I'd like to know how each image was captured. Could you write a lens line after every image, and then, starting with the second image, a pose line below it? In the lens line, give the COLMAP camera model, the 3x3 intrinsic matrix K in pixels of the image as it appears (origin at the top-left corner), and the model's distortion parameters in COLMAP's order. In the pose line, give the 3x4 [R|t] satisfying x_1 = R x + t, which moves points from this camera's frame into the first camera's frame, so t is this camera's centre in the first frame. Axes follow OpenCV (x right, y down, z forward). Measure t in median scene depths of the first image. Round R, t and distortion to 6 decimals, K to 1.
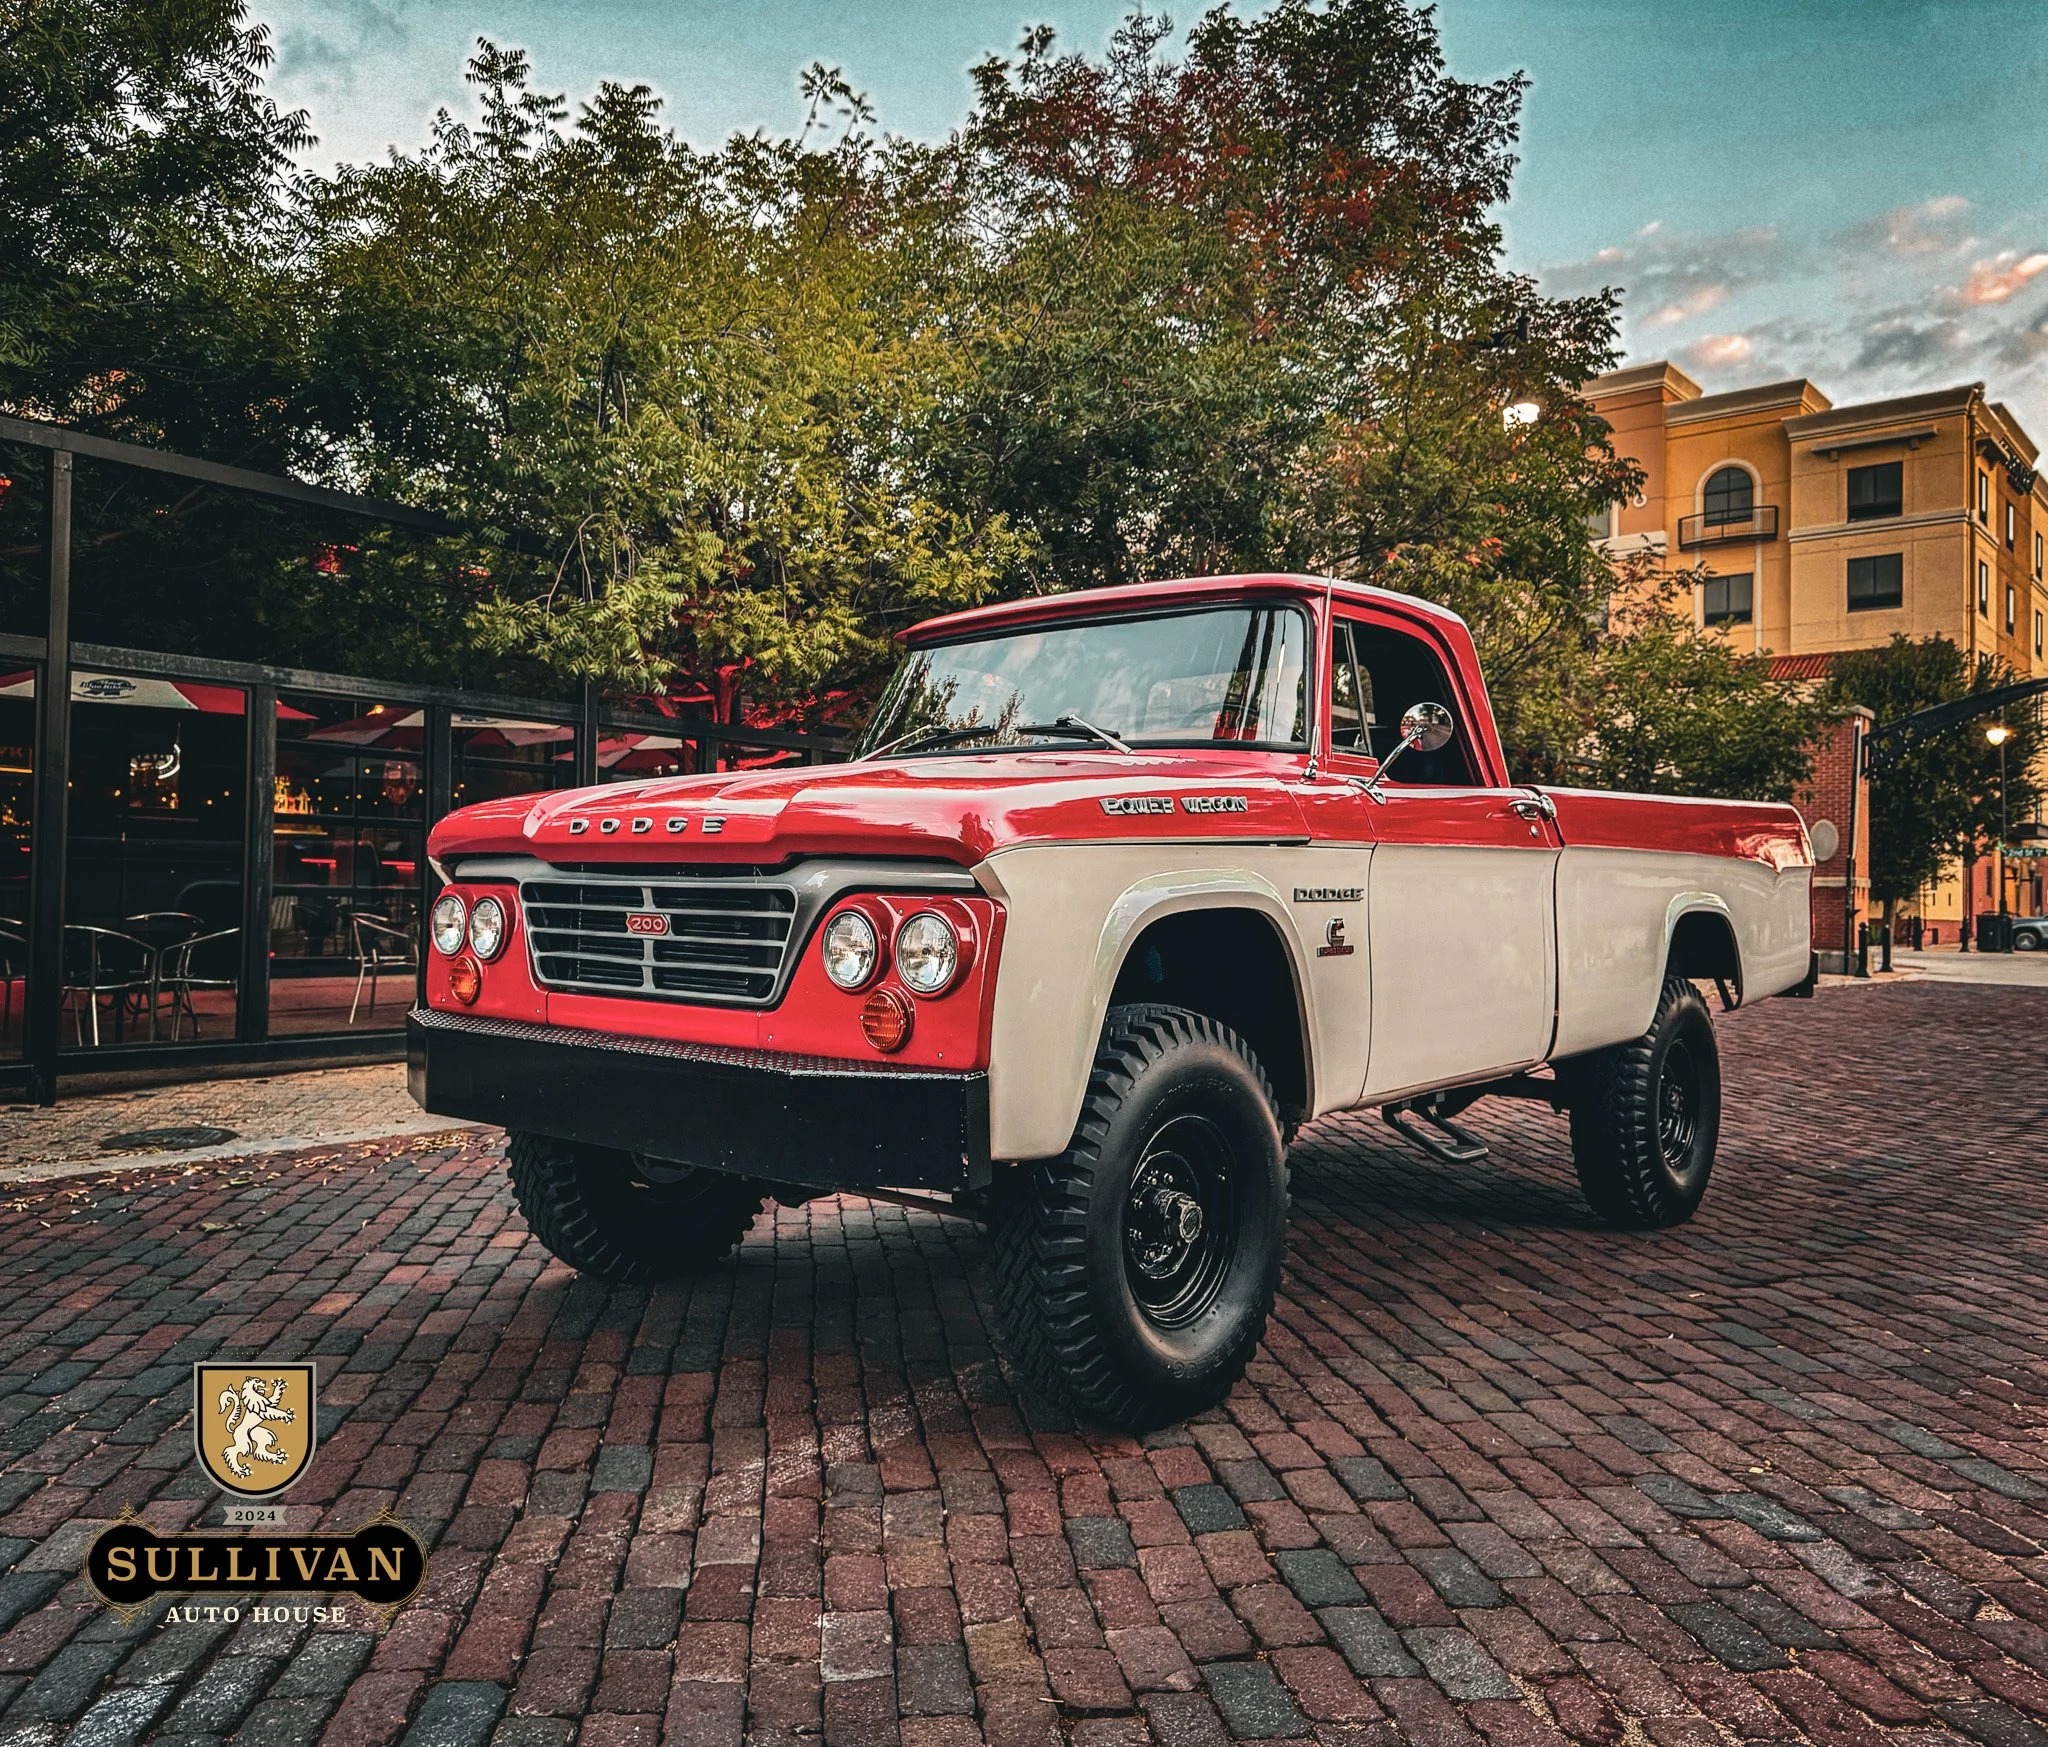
lens RADIAL K [[1748.3, 0, 870.3], [0, 1748.3, 875.3], [0, 0, 1]] dist [0.037362, -0.060845]
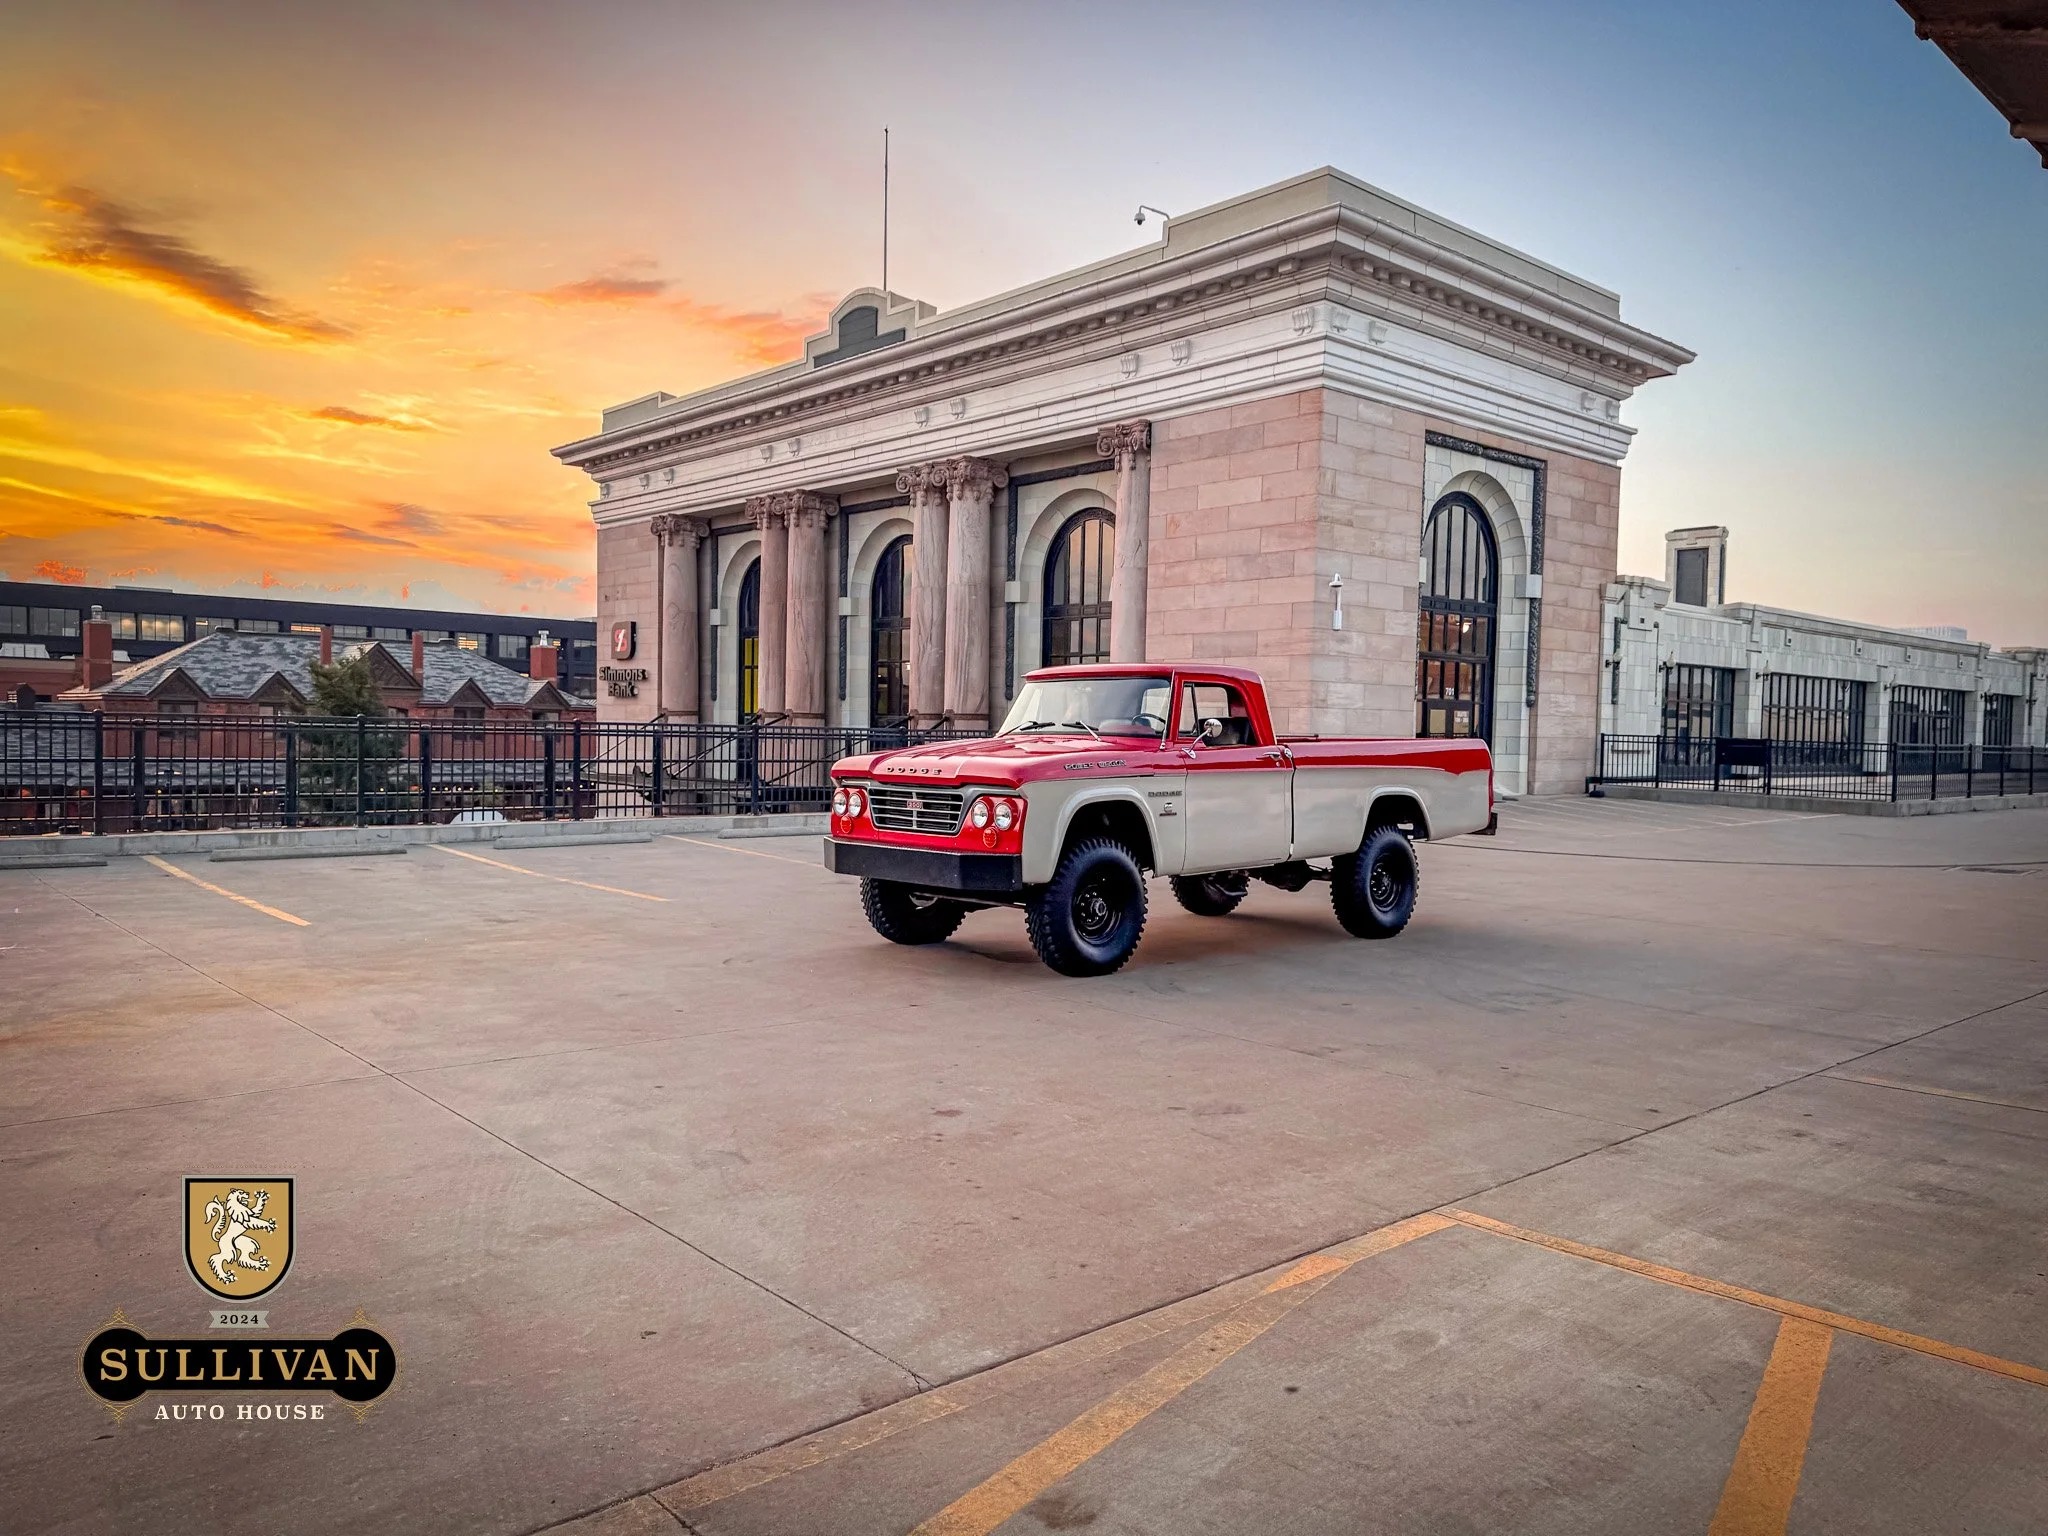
lens RADIAL K [[1450.5, 0, 1026.7], [0, 1450.5, 825.0], [0, 0, 1]] dist [0.063527, -0.092766]
pose [[0.998058, 0.002586, -0.062236, 0.182049], [0.000862, 0.998469, 0.055315, -0.063300], [0.062284, -0.055261, 0.996527, -1.209661]]
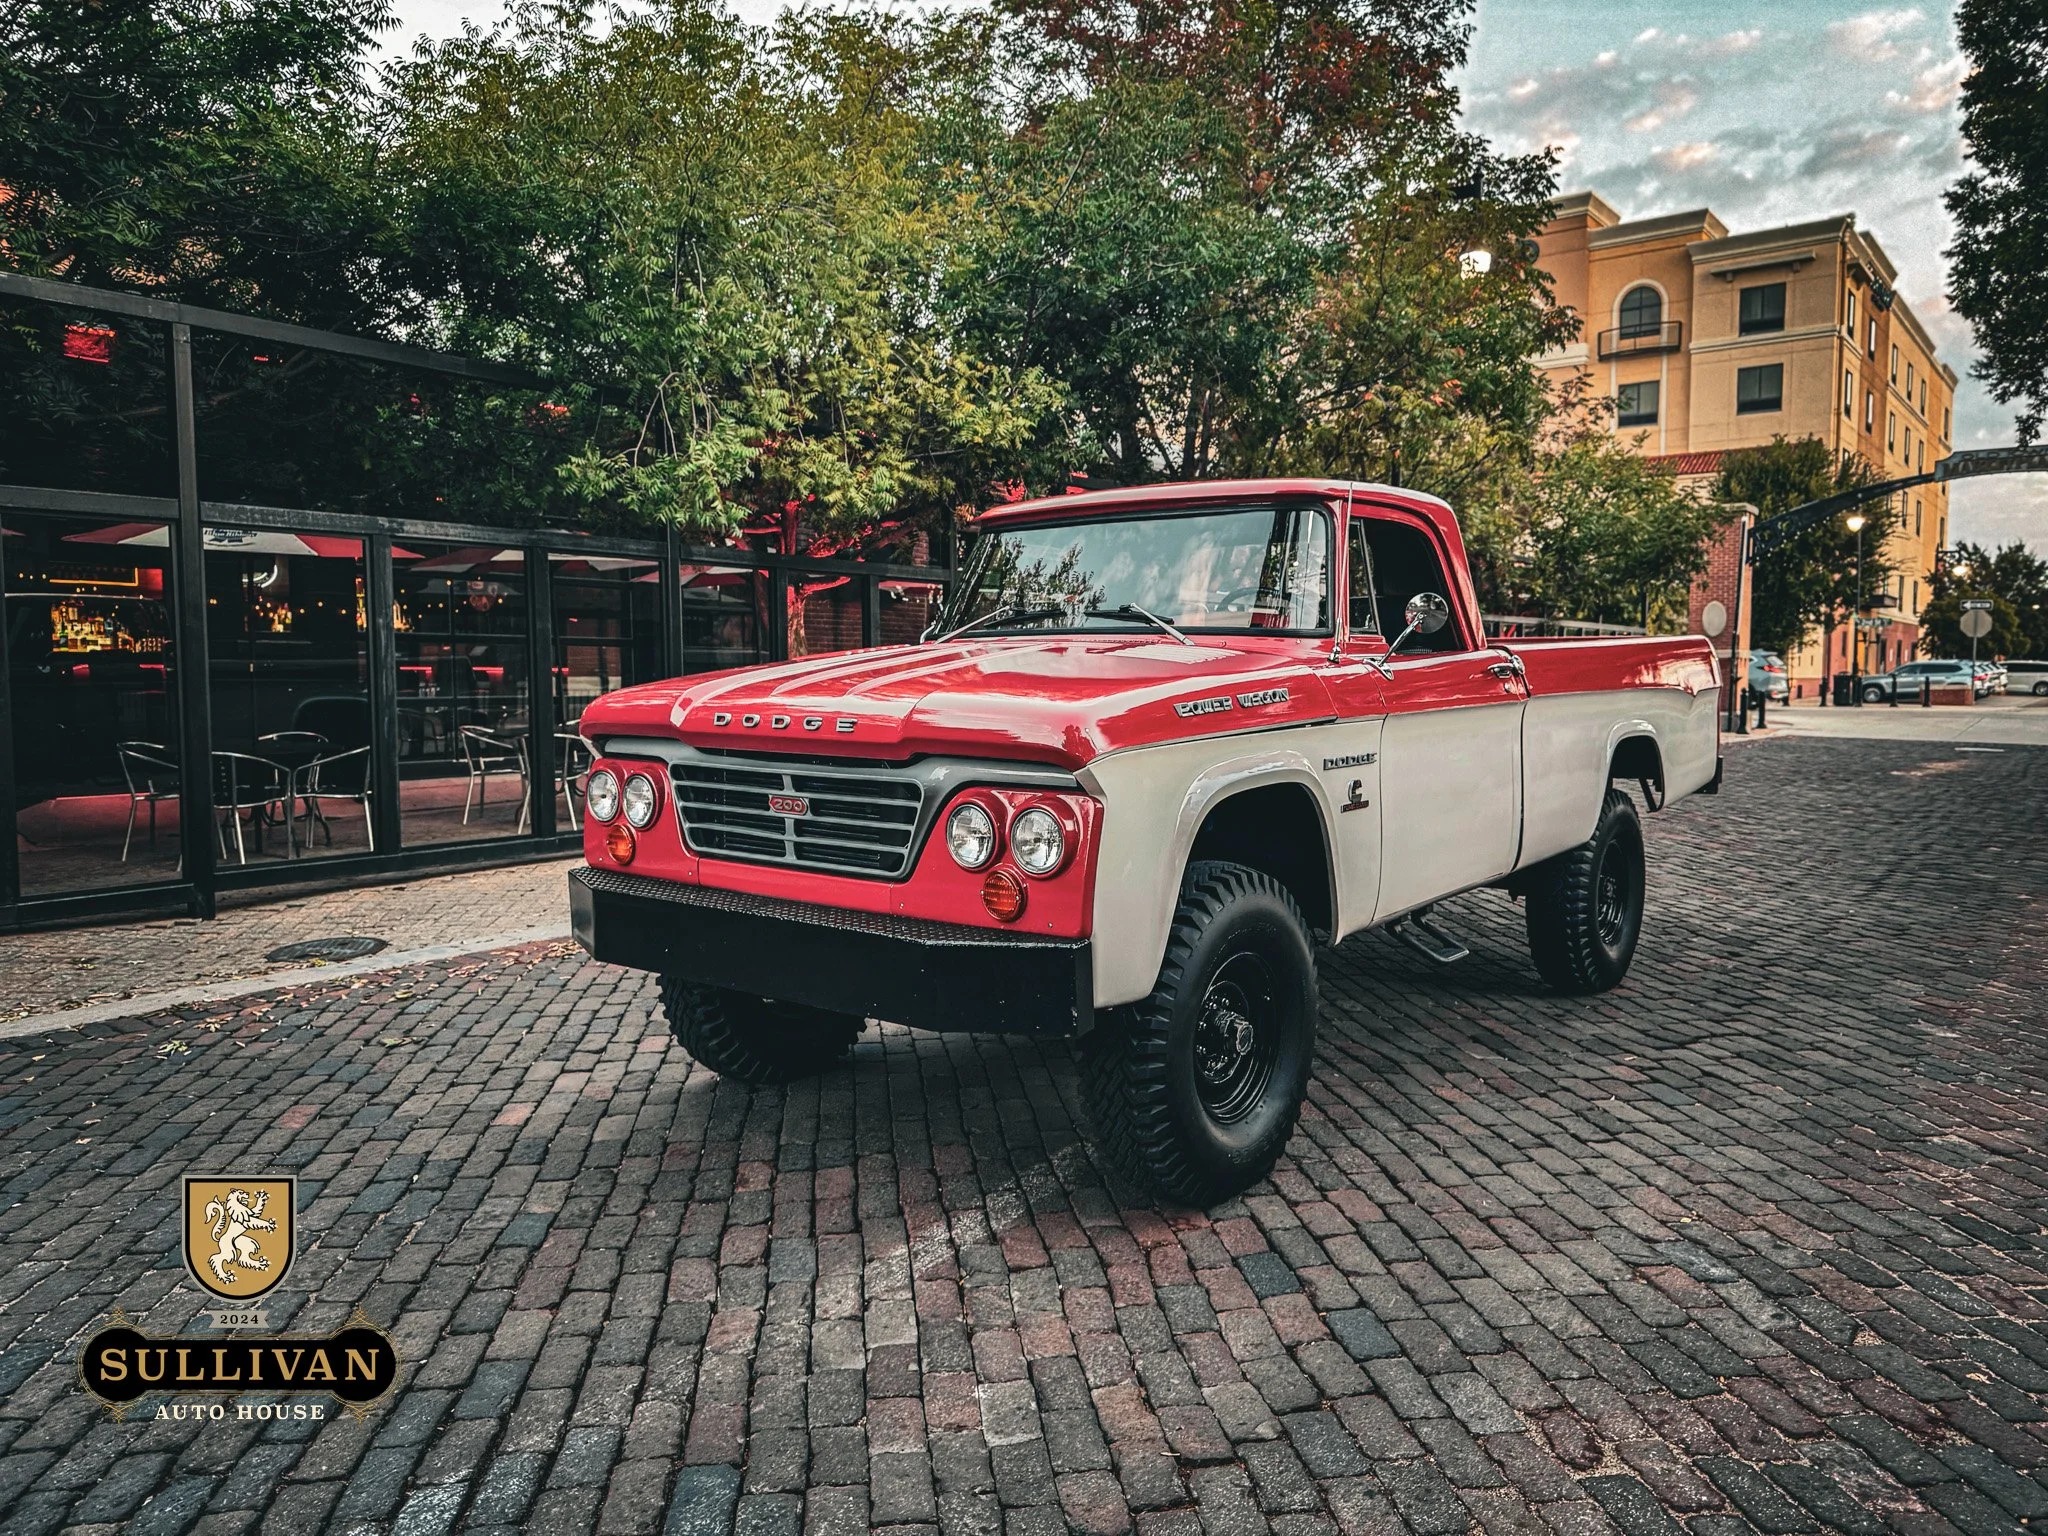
lens RADIAL K [[1527.2, 0, 1028.9], [0, 1527.2, 809.4], [0, 0, 1]] dist [0.062565, -0.122521]
pose [[0.996354, -0.026854, 0.080981, -0.044727], [0.018274, 0.994317, 0.104882, -0.068093], [-0.083337, -0.103020, 0.991182, -0.033547]]
